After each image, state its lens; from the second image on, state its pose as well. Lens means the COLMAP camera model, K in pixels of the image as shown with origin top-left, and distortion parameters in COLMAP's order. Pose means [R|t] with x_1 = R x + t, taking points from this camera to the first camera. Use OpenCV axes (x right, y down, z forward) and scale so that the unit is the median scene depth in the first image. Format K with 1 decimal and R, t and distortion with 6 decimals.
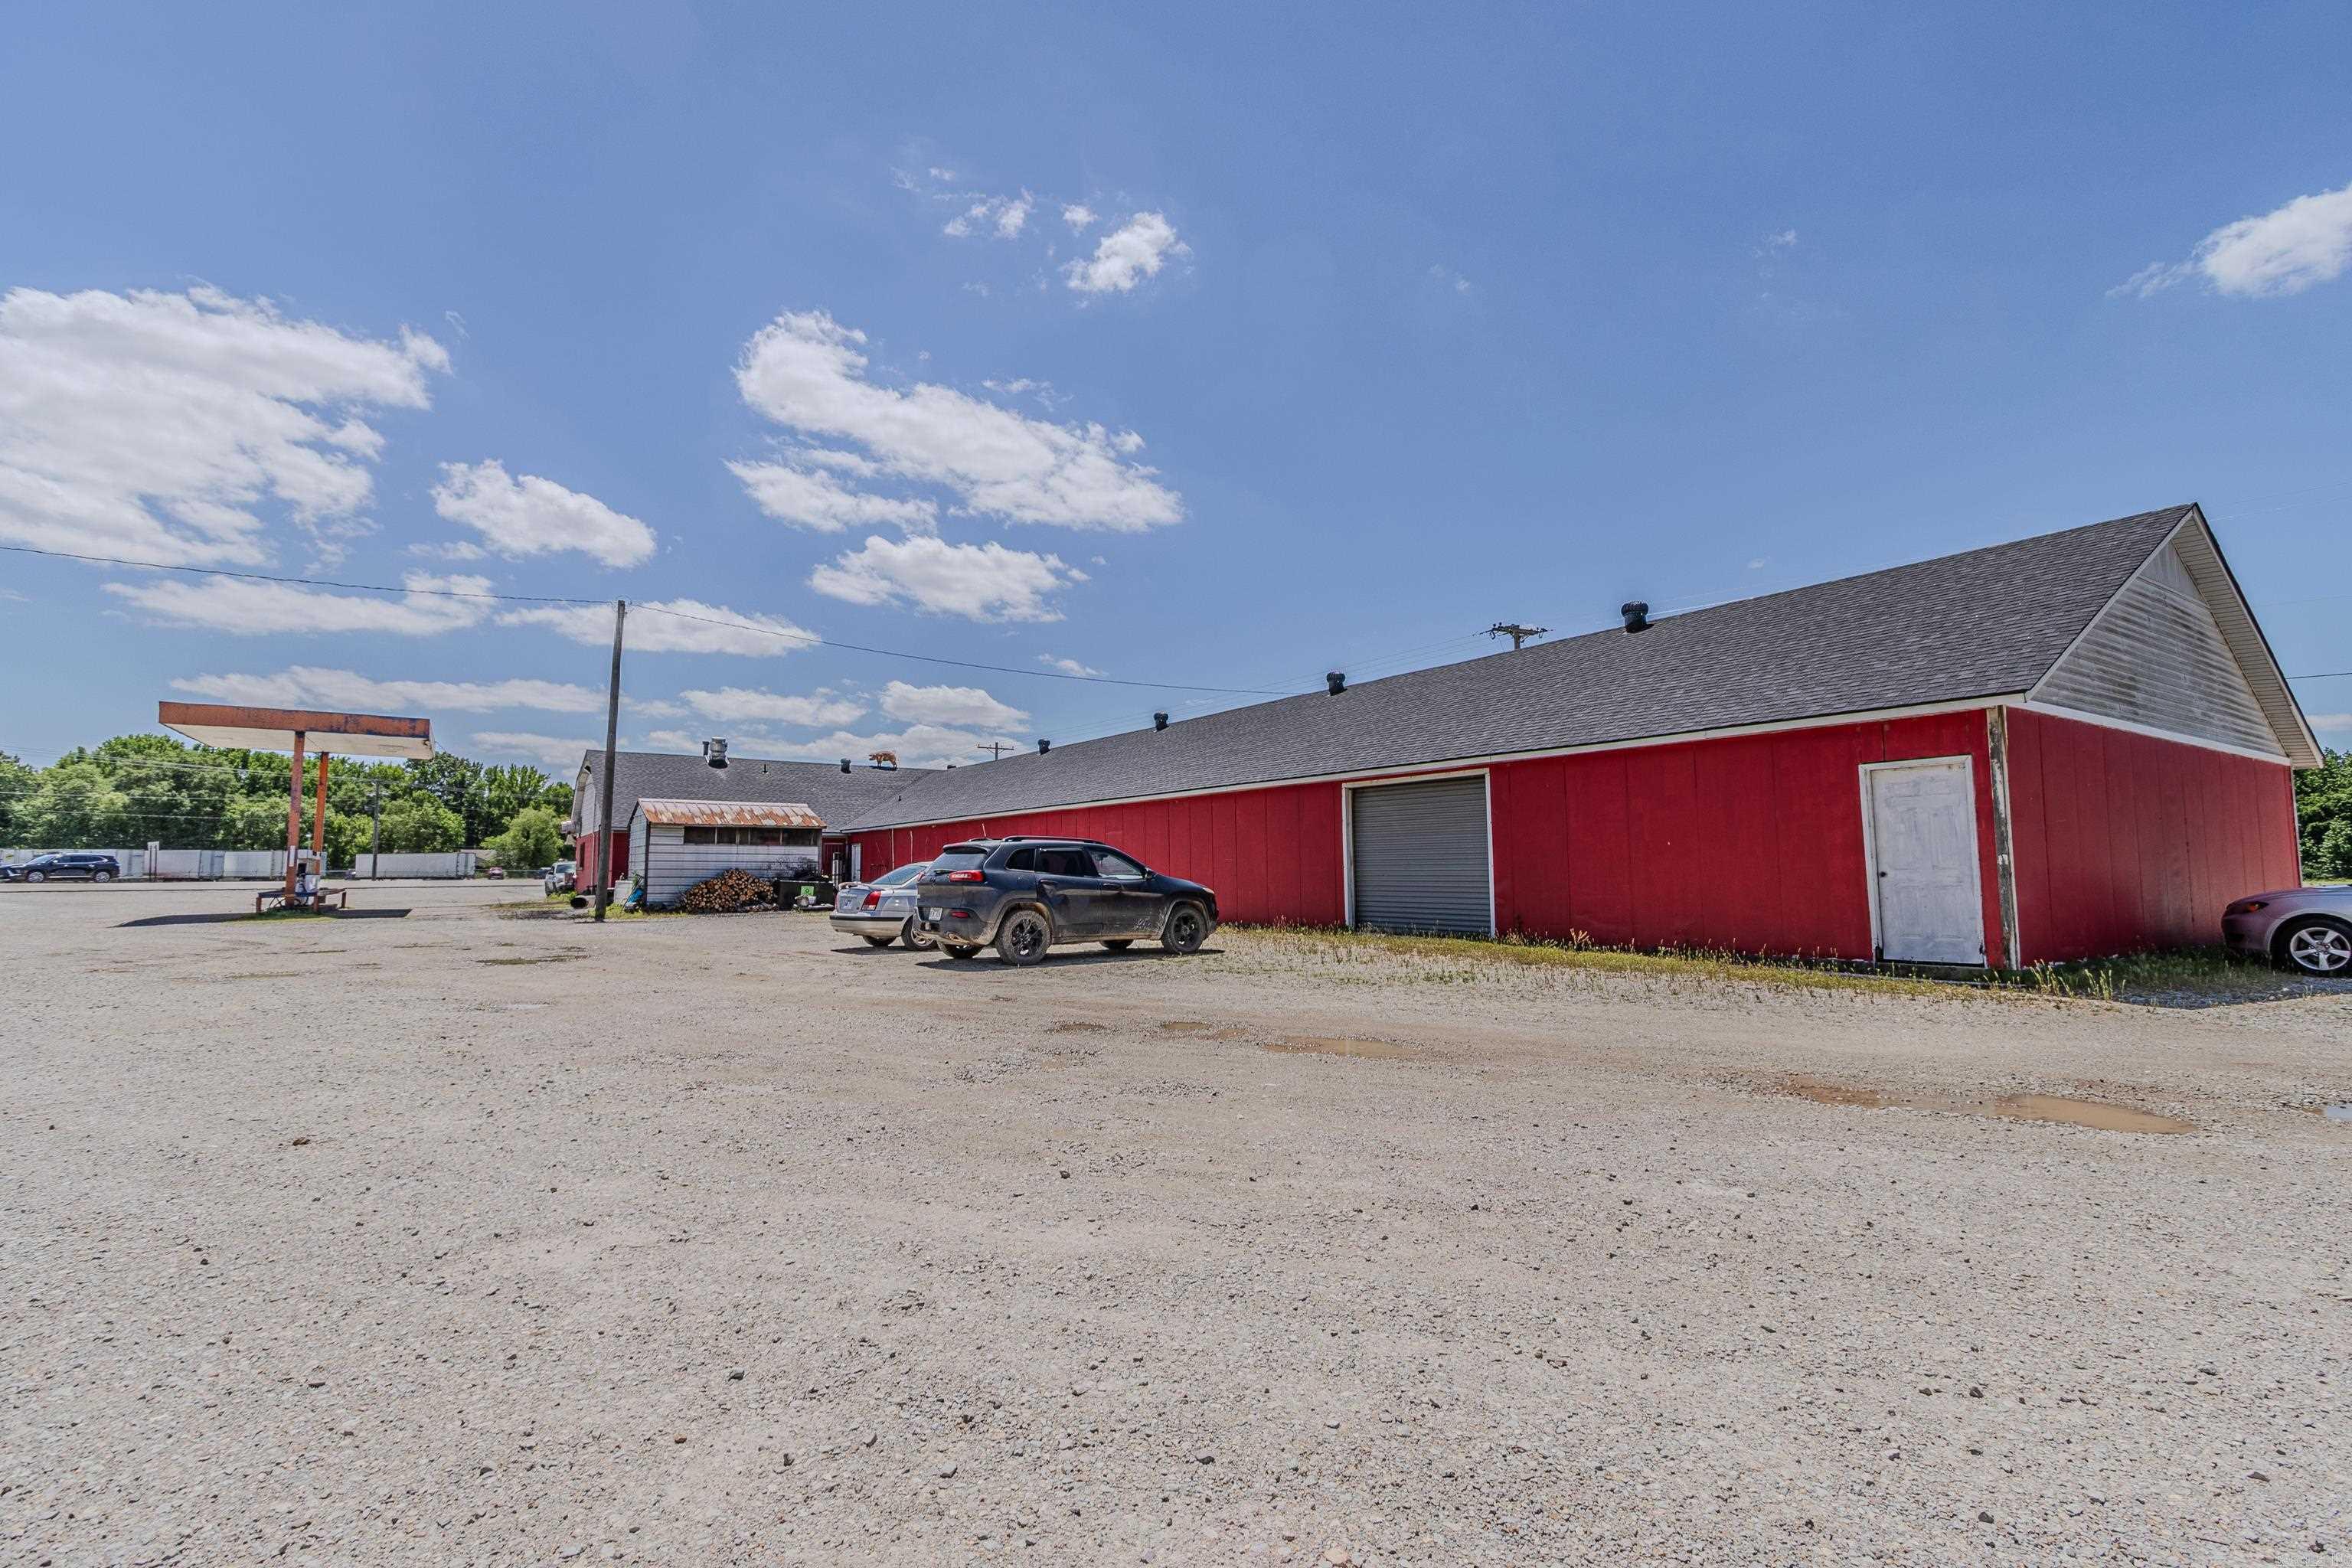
lens RADIAL K [[1081.3, 0, 1169.6], [0, 1081.3, 789.1], [0, 0, 1]] dist [0.003835, 0.000670]
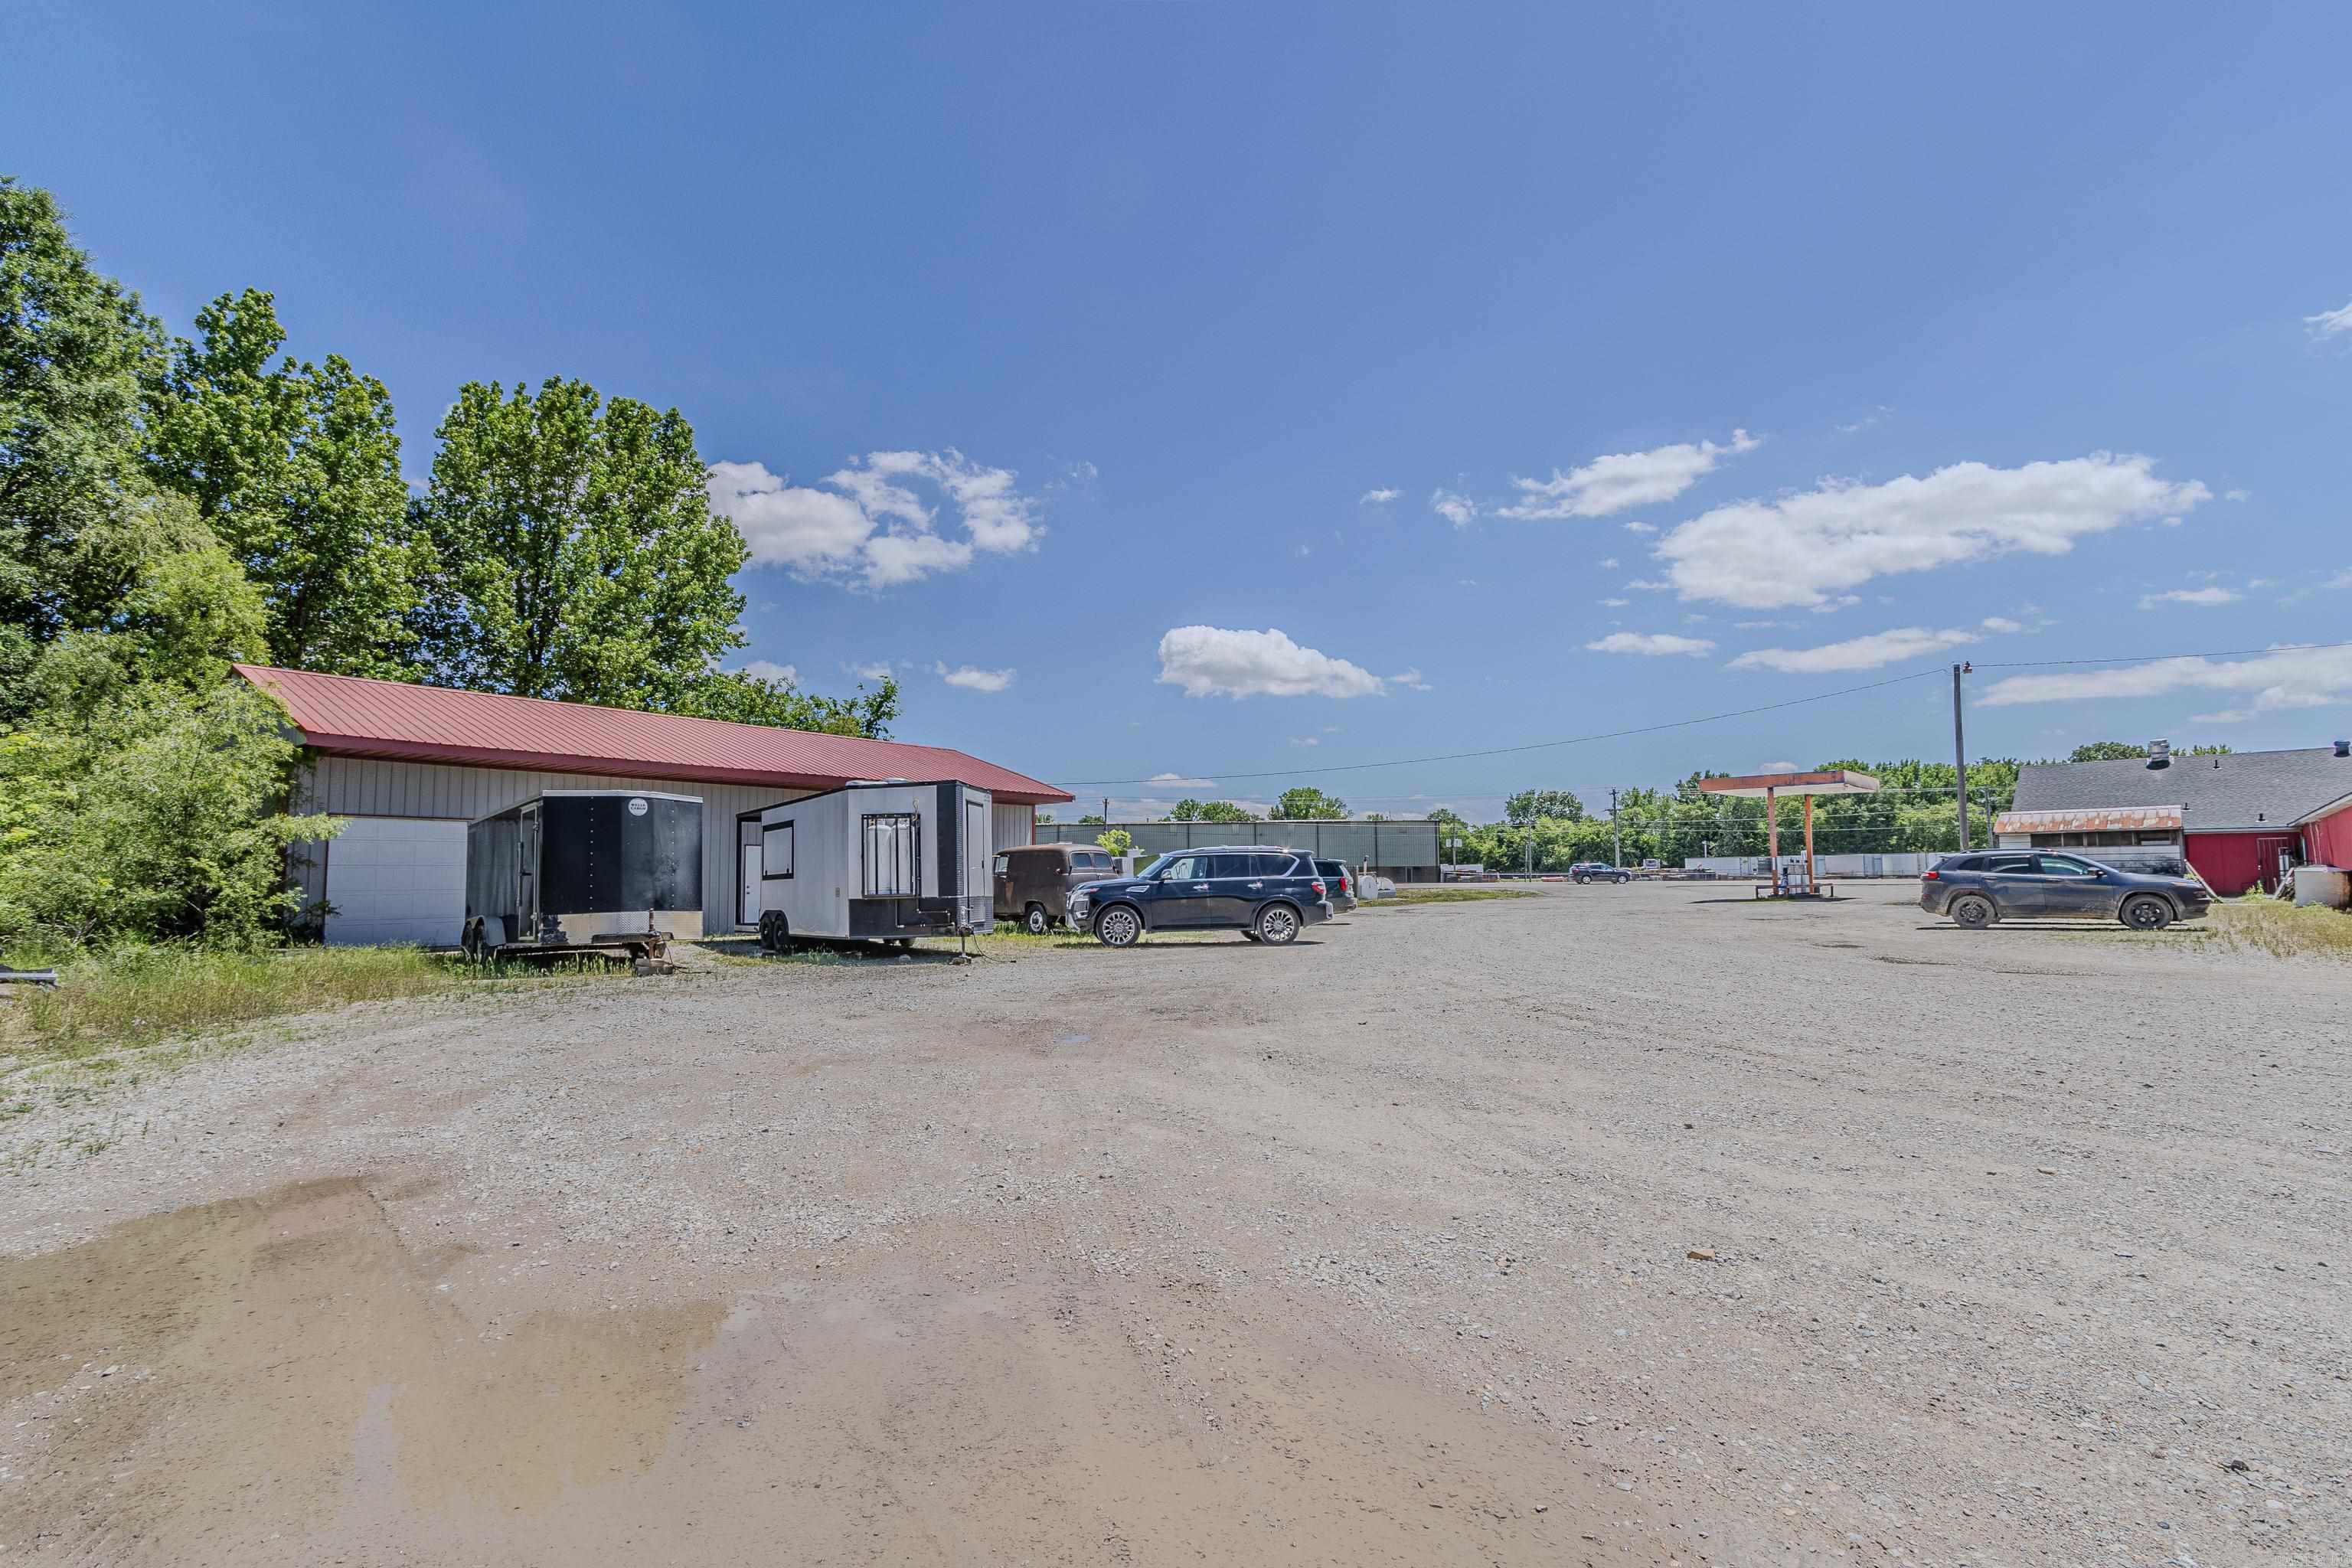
lens RADIAL K [[1075.1, 0, 1156.0], [0, 1075.1, 807.1], [0, 0, 1]] dist [-0.001294, -0.000437]
pose [[0.216917, -0.068887, -0.973757, 0.402733], [0.086787, 0.994918, -0.051051, -0.015080], [0.972325, -0.073435, 0.221793, -0.182398]]
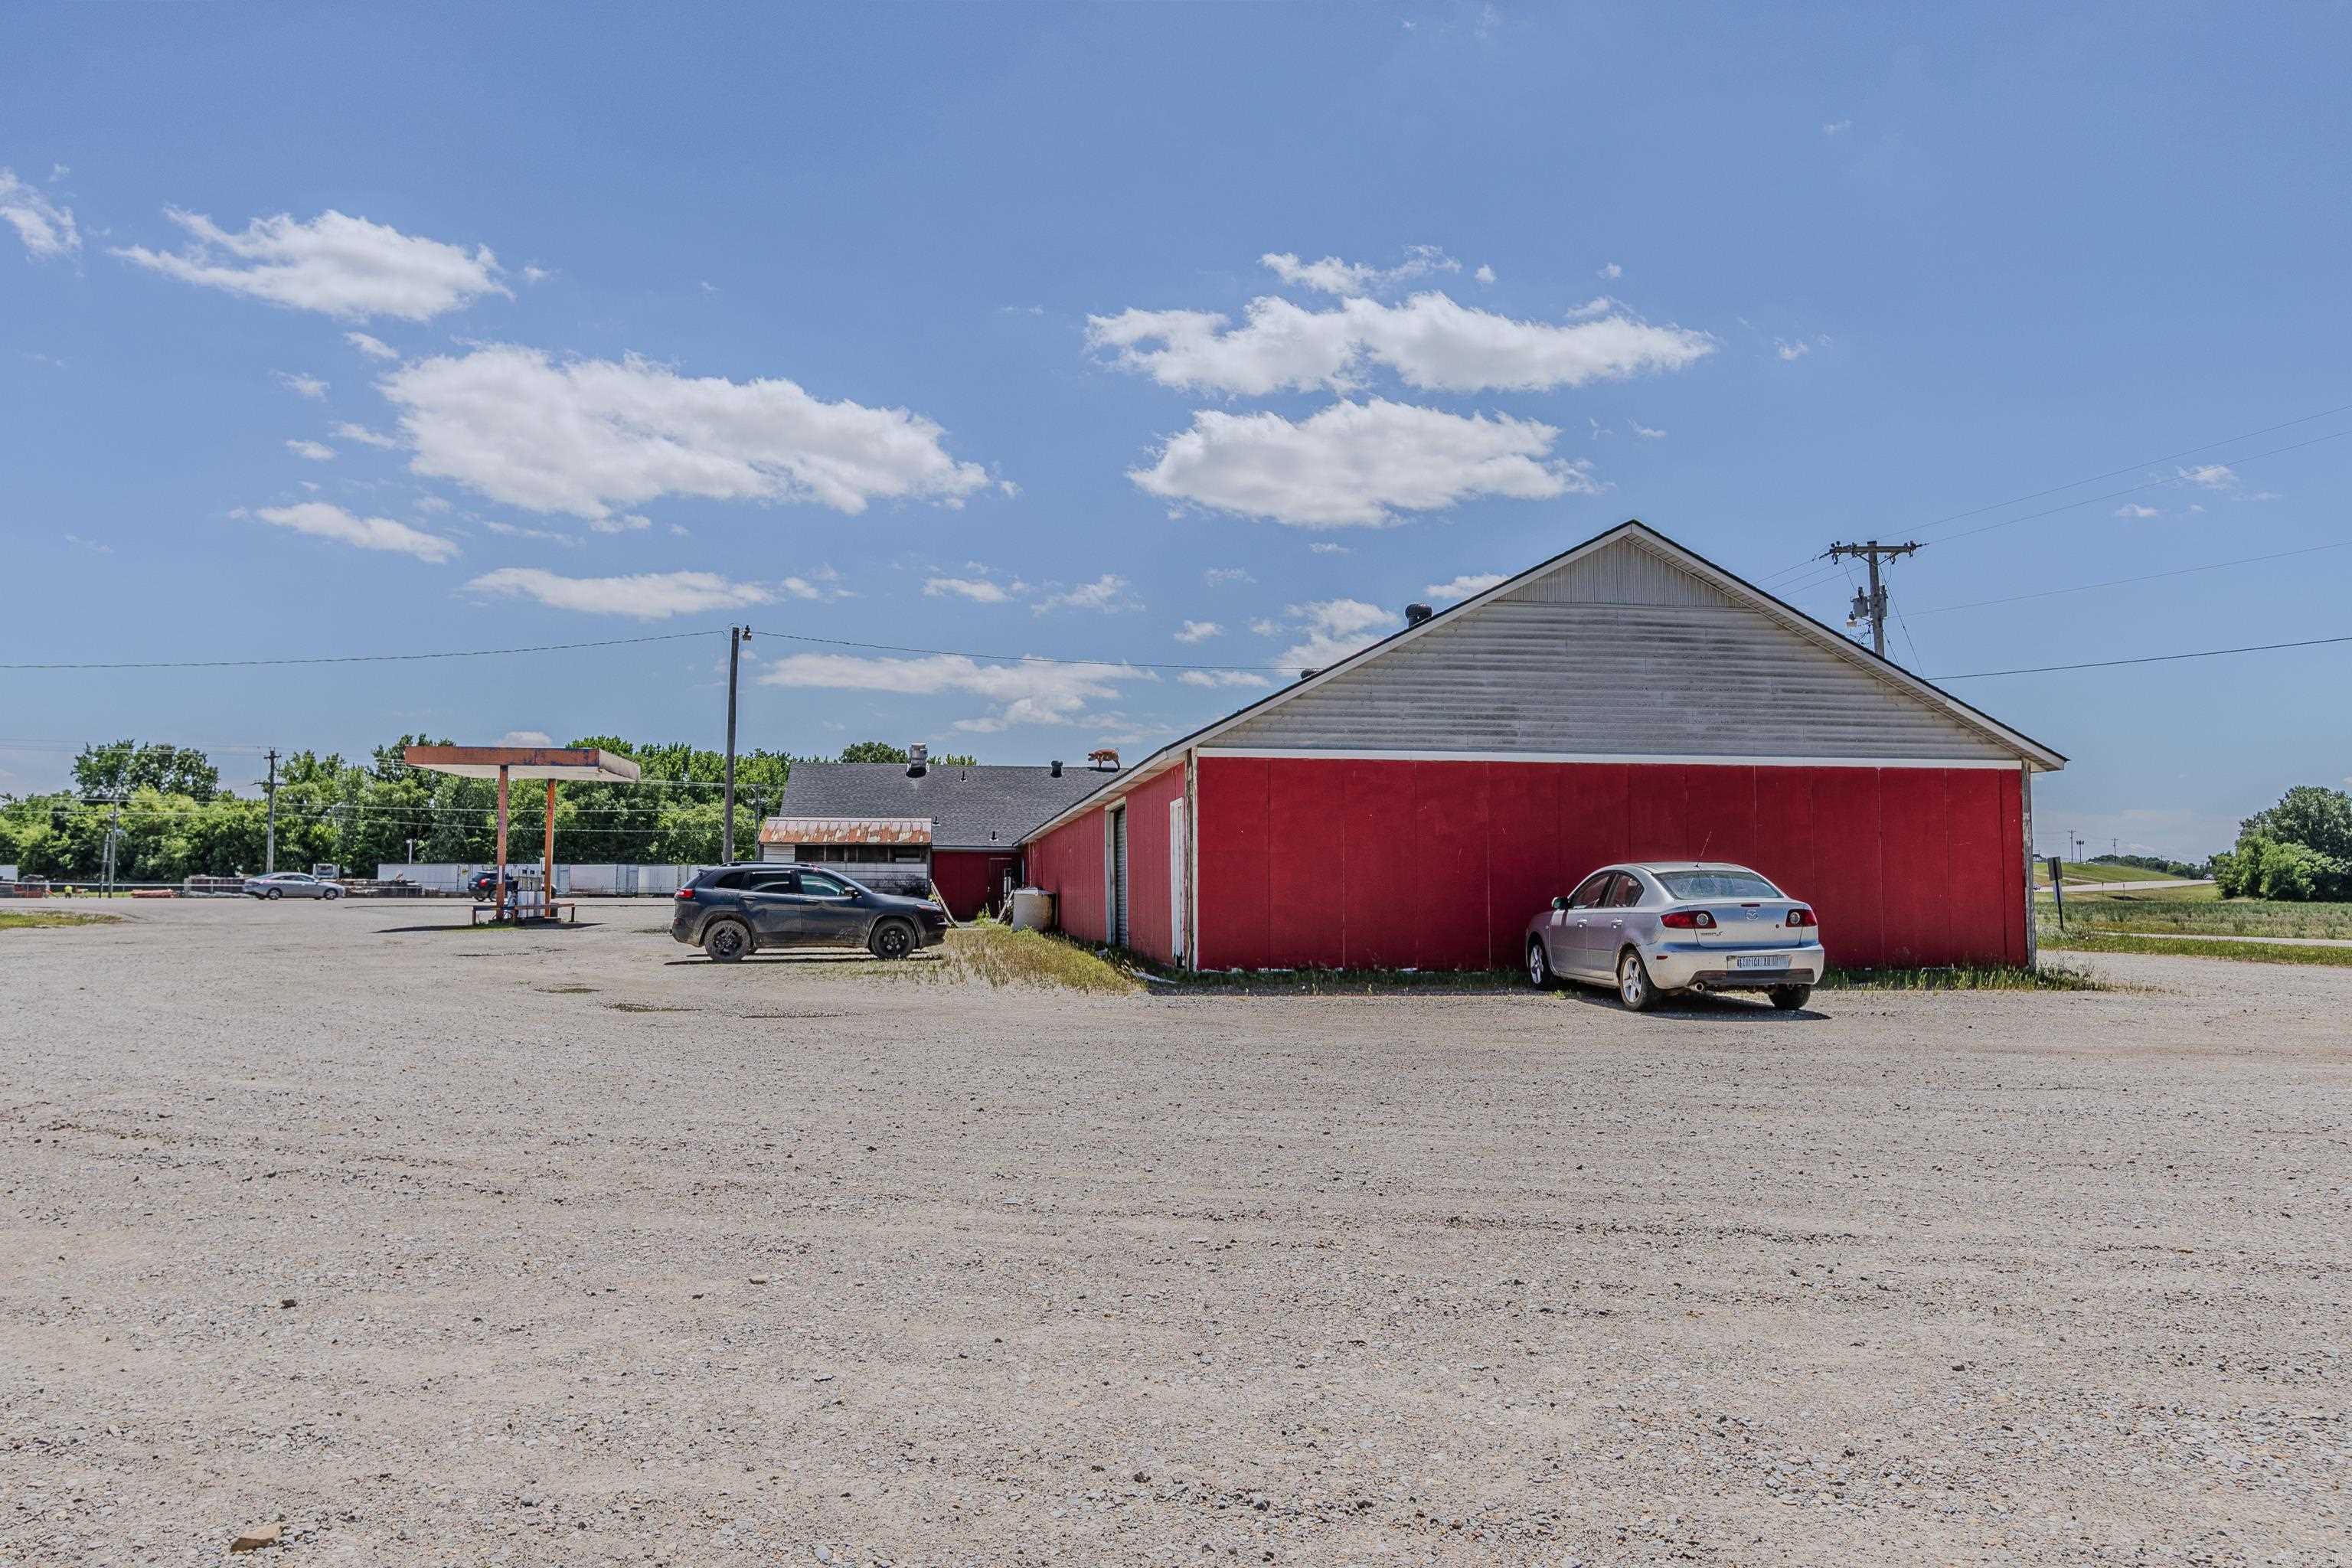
lens RADIAL K [[1624.5, 0, 1176.0], [0, 1624.5, 784.0], [0, 0, 1]] dist [-0.001908, 0.000103]
pose [[0.904925, -0.025881, -0.424784, 0.398293], [0.030916, 0.999510, 0.004964, -0.014445], [0.424448, -0.017624, 0.905281, -0.173730]]
